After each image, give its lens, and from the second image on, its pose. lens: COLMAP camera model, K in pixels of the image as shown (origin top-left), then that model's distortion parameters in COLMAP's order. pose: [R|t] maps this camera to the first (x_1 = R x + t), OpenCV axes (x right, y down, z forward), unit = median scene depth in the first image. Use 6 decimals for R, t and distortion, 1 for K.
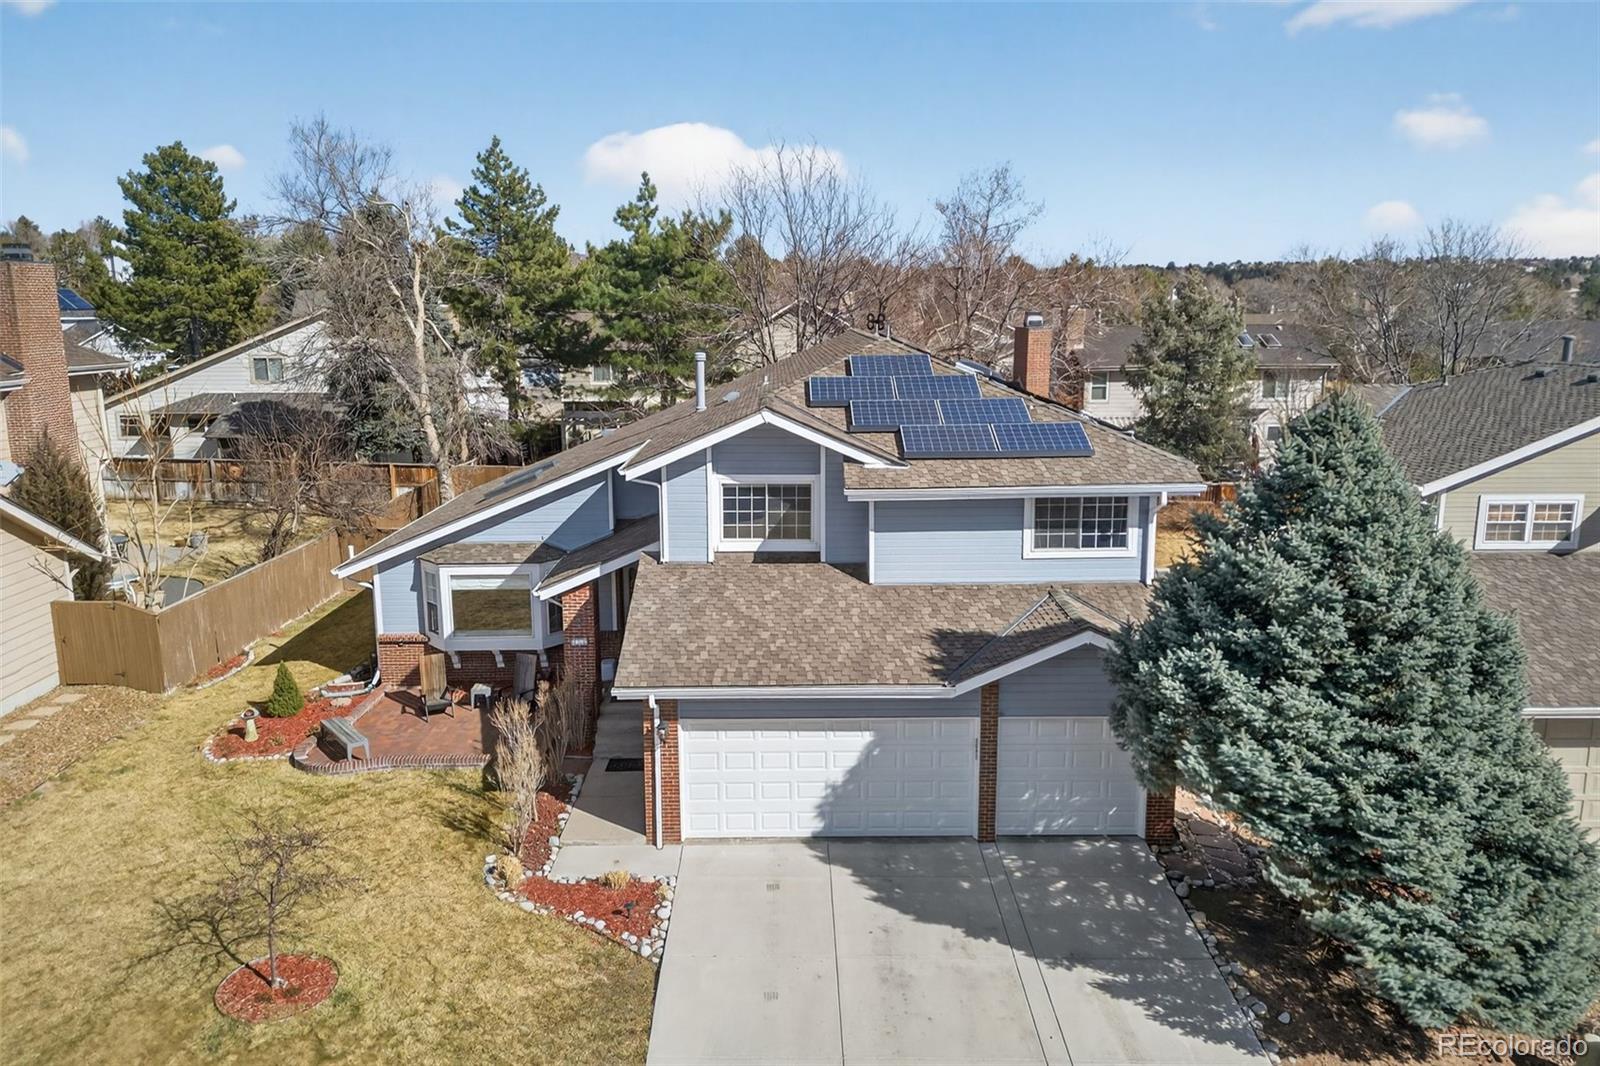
lens RADIAL K [[1090.1, 0, 773.7], [0, 1090.1, 528.1], [0, 0, 1]] dist [0.168166, -0.202773]
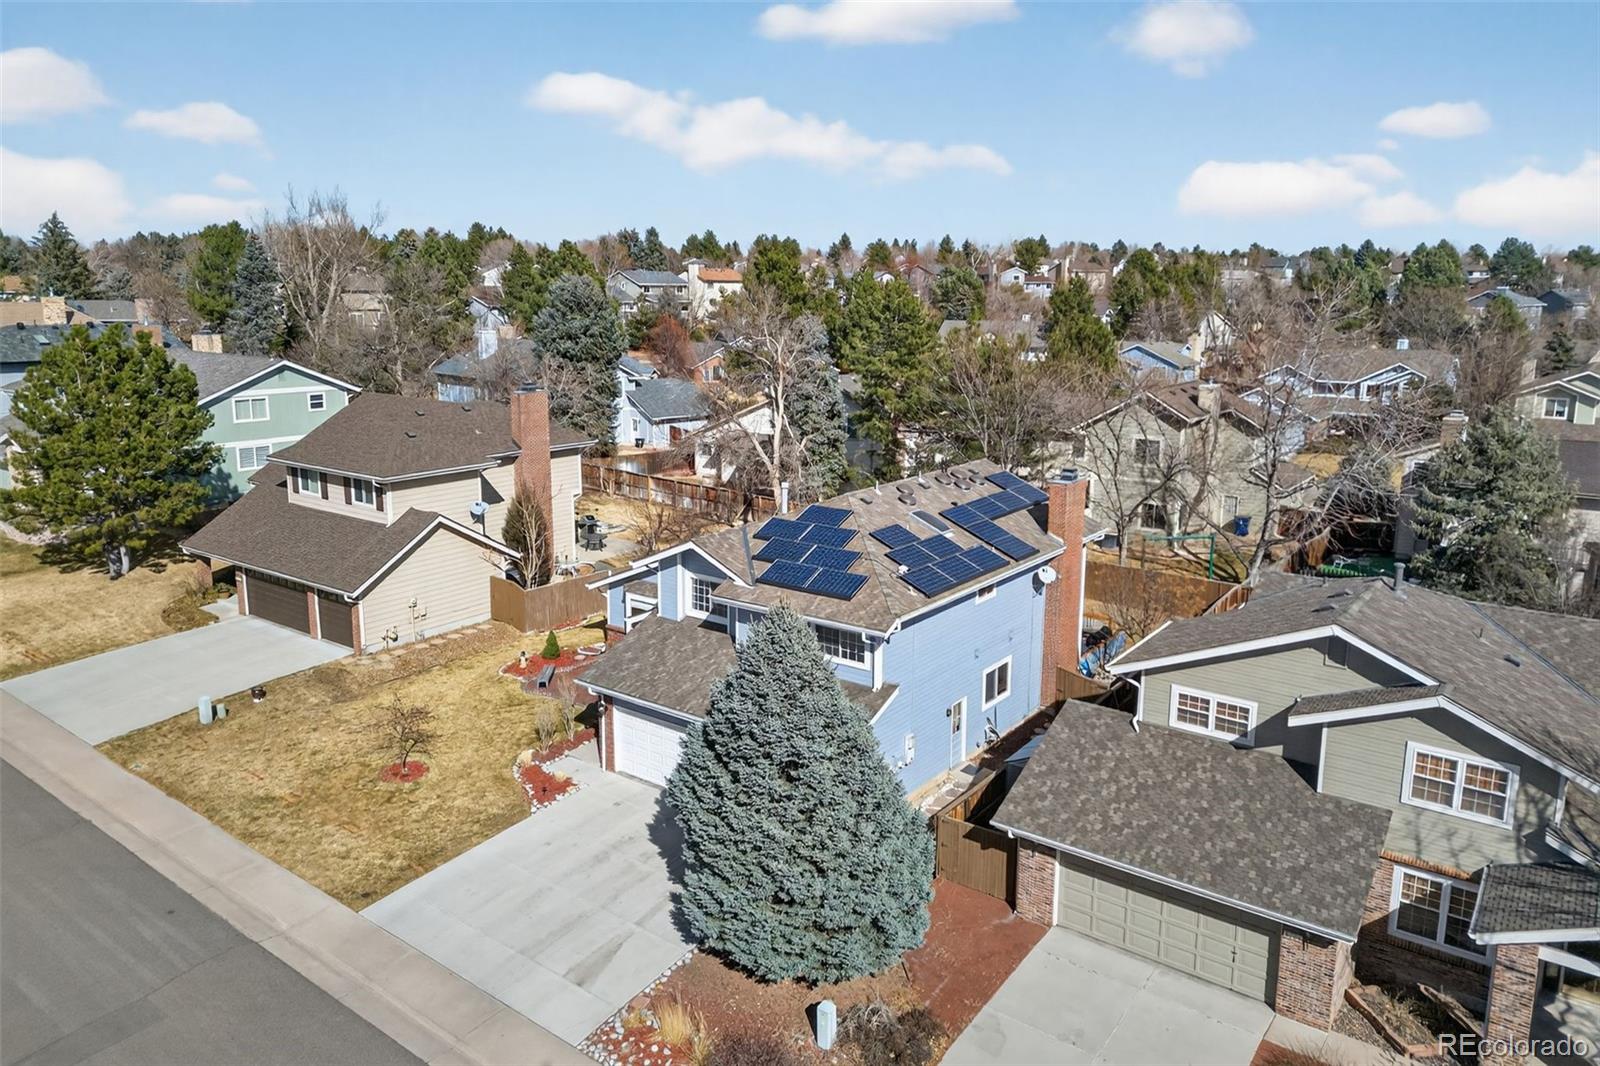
lens RADIAL K [[1090.1, 0, 773.7], [0, 1090.1, 528.1], [0, 0, 1]] dist [0.168166, -0.202773]
pose [[0.785106, 0.135978, -0.604251, 1.069652], [-0.120516, 0.990494, 0.066310, -0.244055], [0.607523, 0.020761, 0.794030, -0.270923]]
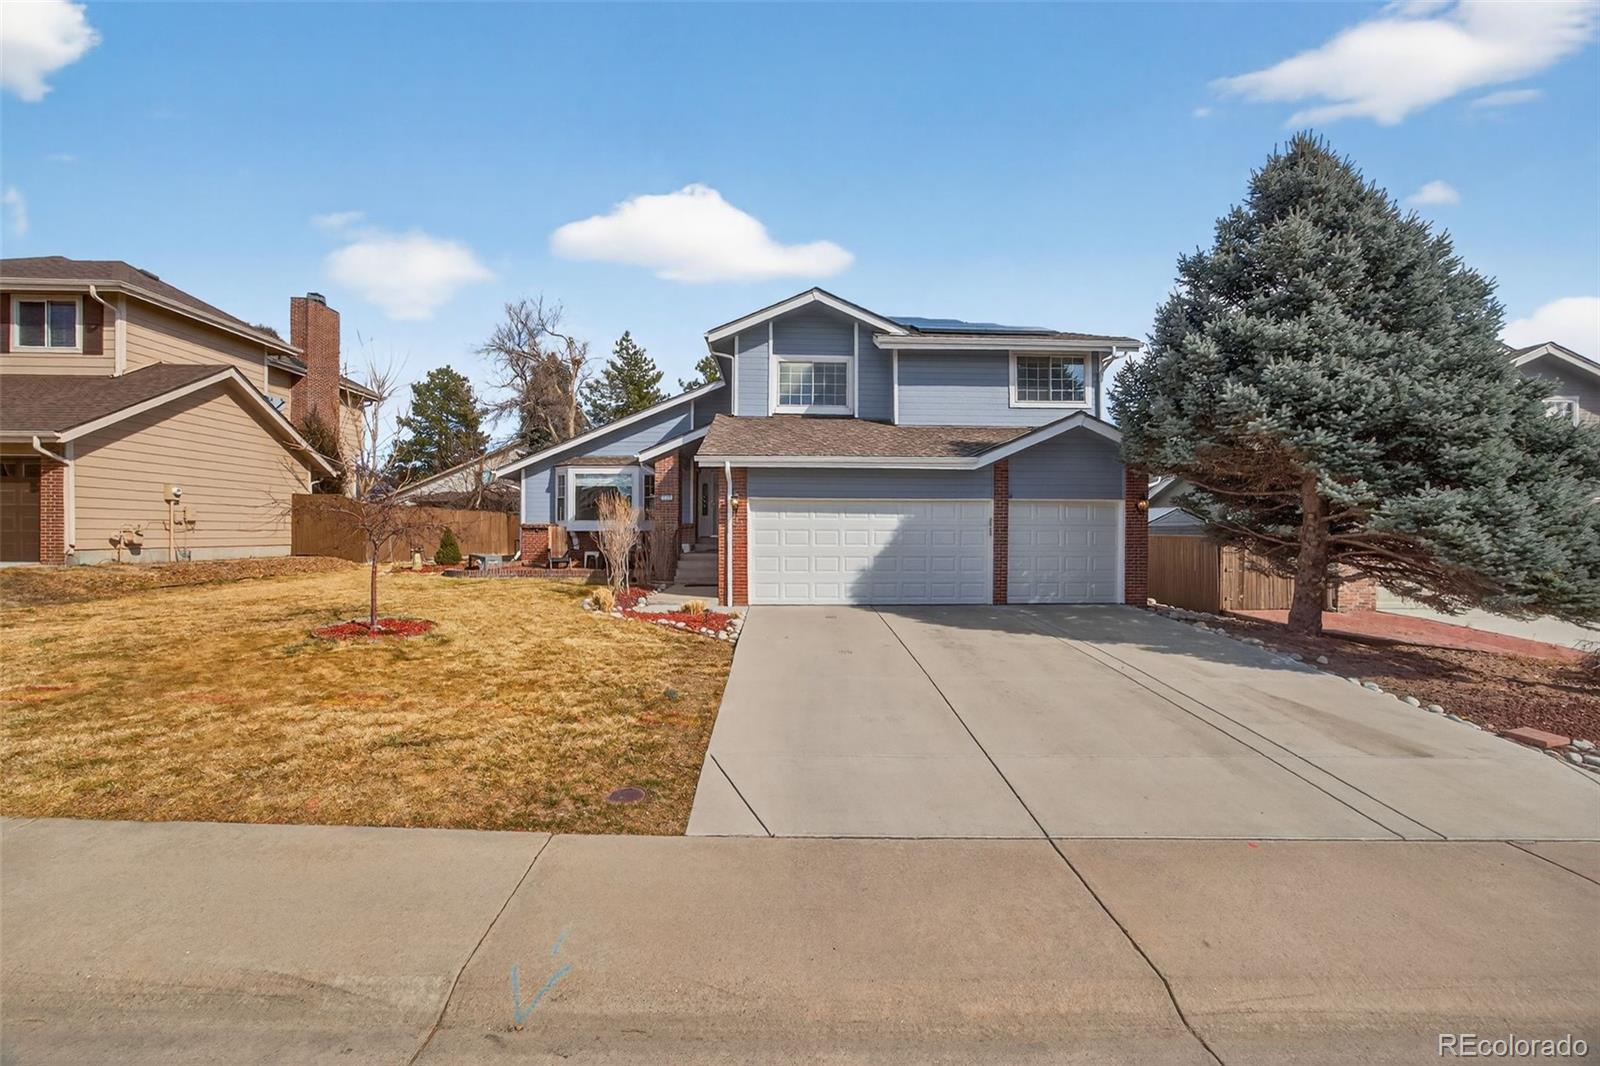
lens RADIAL K [[628.7, 0, 791.7], [0, 628.7, 525.6], [0, 0, 1]] dist [-0.010737, 0.000348]
pose [[0.999696, 0.010451, 0.022321, -0.047208], [-0.006398, 0.984647, -0.174442, 0.288491], [-0.023802, 0.174247, 0.984414, 0.281218]]
